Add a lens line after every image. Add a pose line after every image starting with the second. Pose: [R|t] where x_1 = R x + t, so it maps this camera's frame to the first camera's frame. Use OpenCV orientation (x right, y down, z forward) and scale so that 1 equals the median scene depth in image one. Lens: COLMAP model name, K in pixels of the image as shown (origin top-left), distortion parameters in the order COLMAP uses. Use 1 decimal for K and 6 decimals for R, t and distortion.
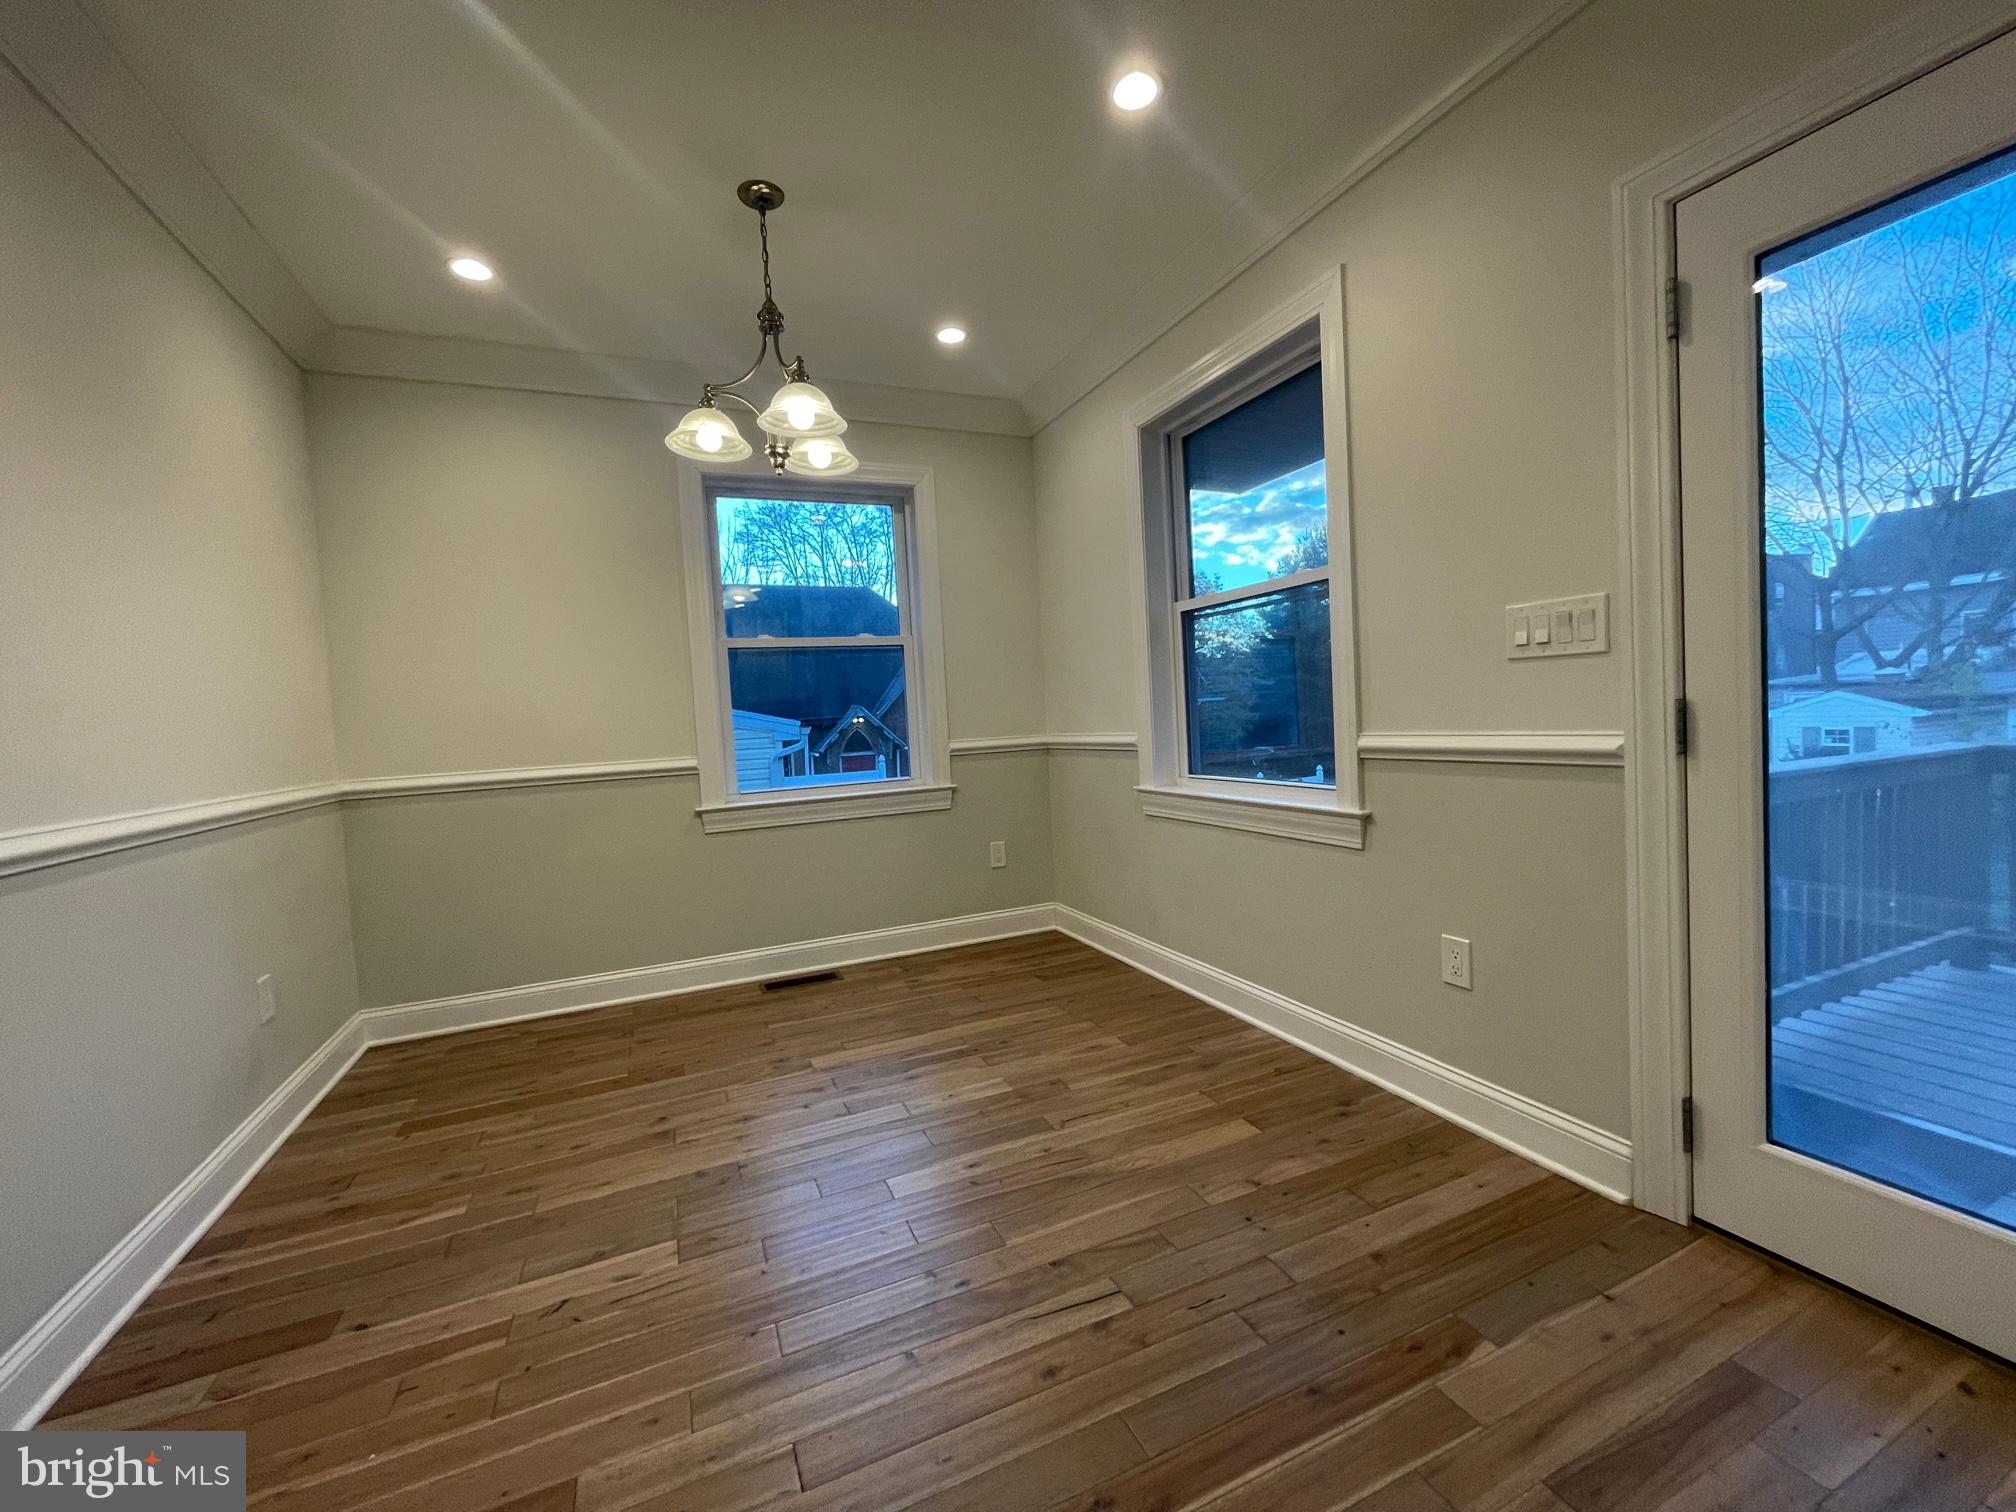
lens RADIAL K [[815.3, 0, 1008.9], [0, 815.3, 751.7], [0, 0, 1]] dist [-0.001941, -0.000499]
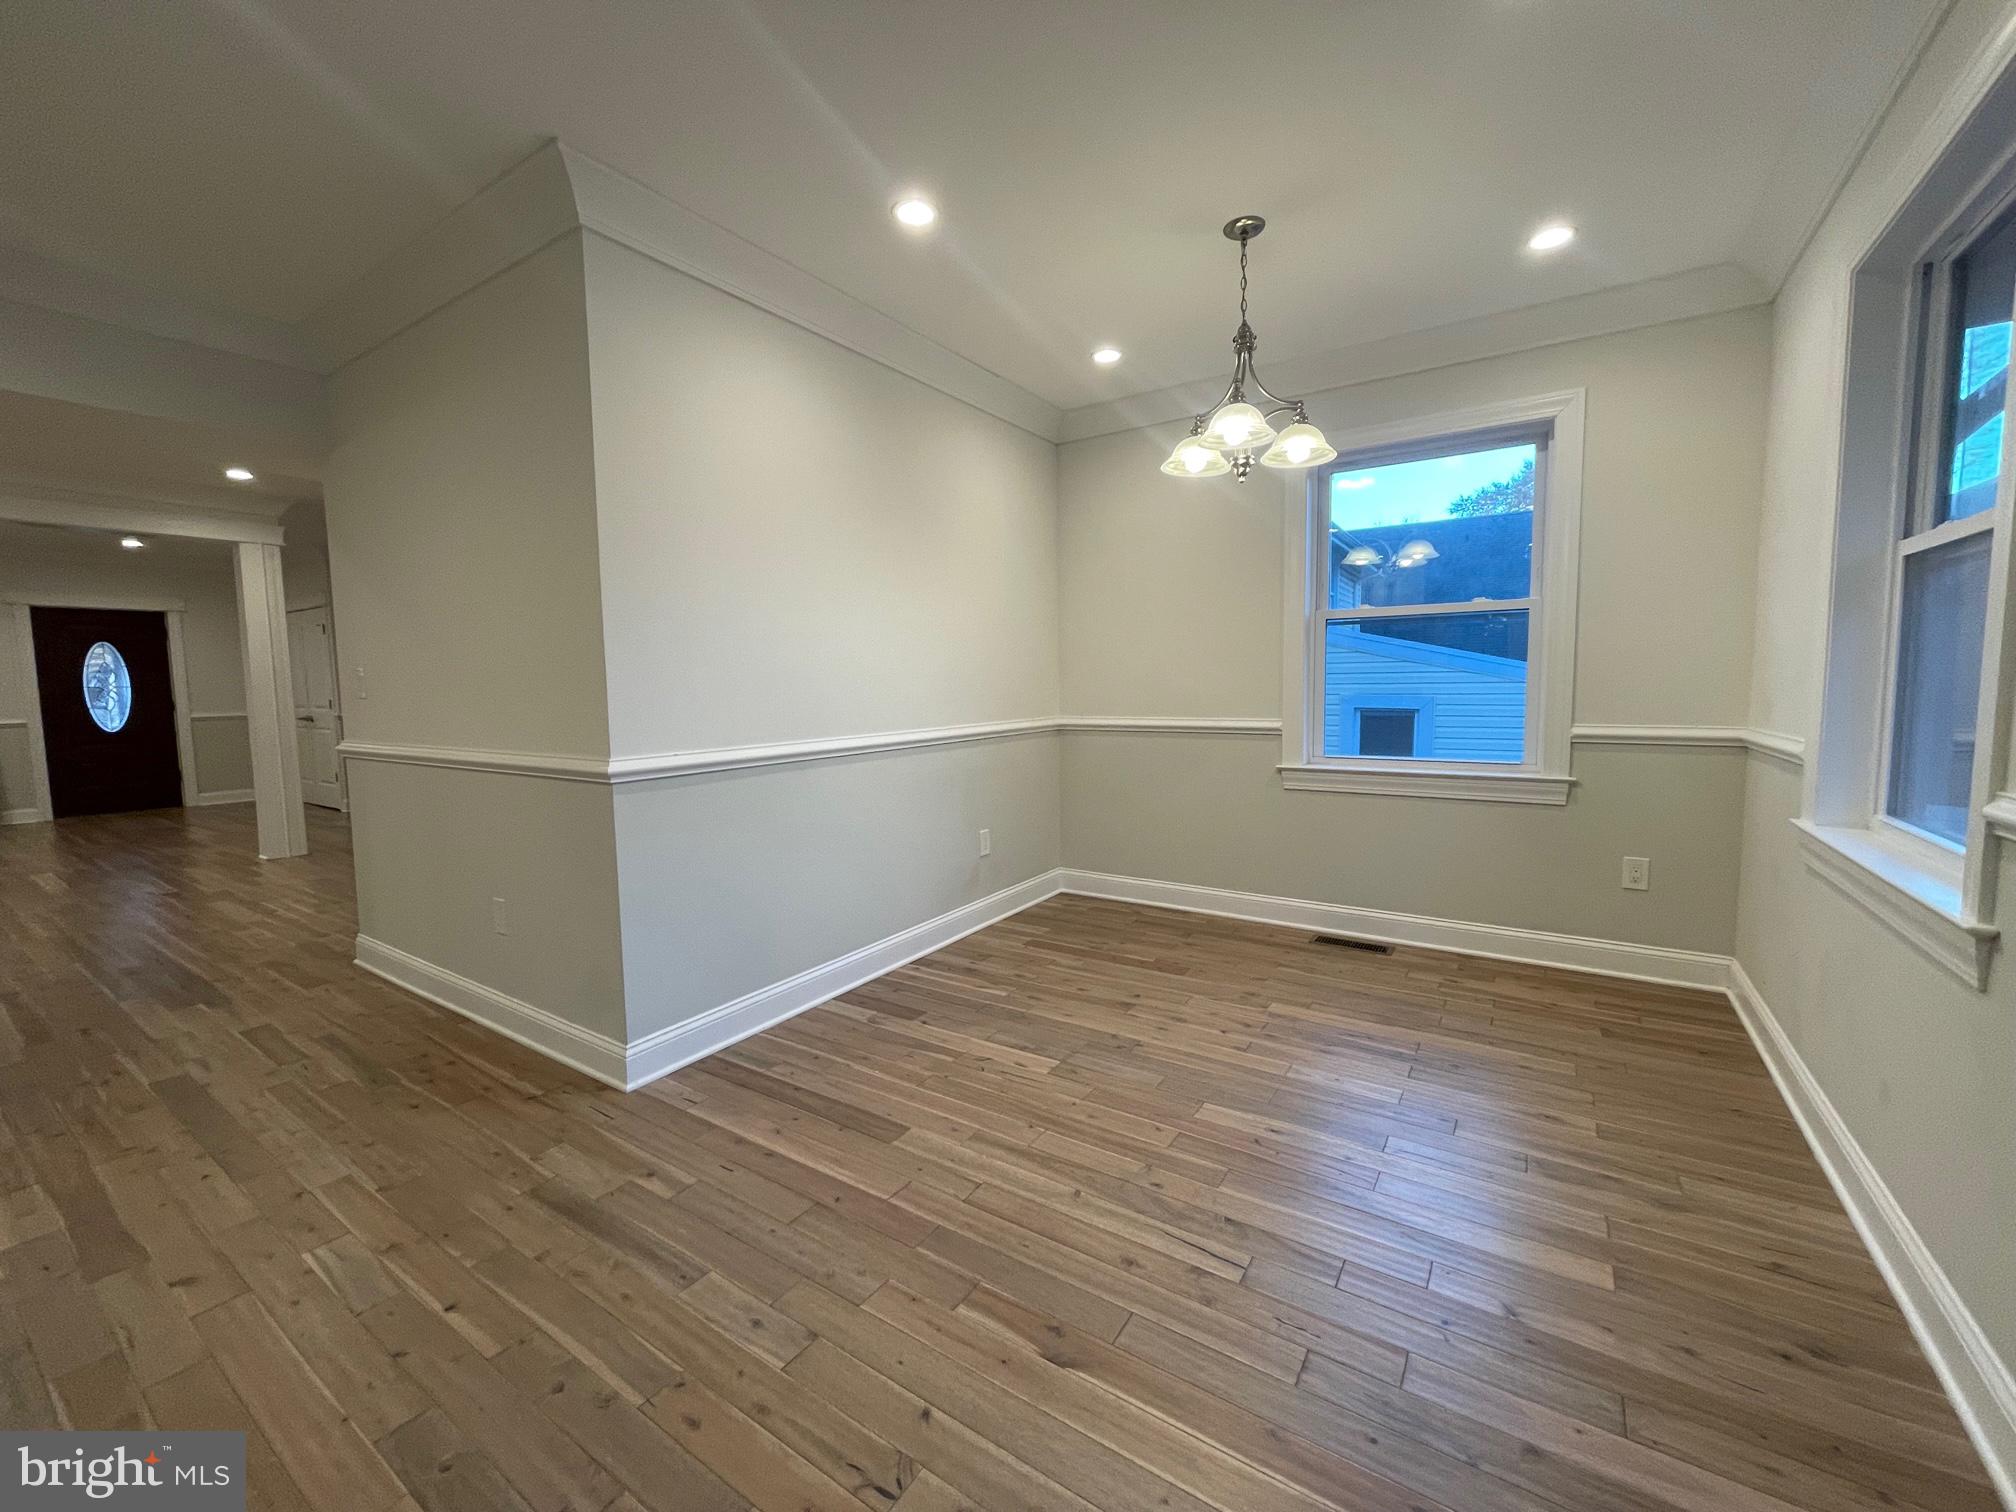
lens RADIAL K [[815.3, 0, 1004.1], [0, 815.3, 752.2], [0, 0, 1]] dist [-0.001941, -0.000499]
pose [[0.539041, 0.119412, -0.833772, 0.469789], [-0.053587, 0.992756, 0.107538, -0.065934], [0.840573, -0.013288, 0.541535, 0.098734]]
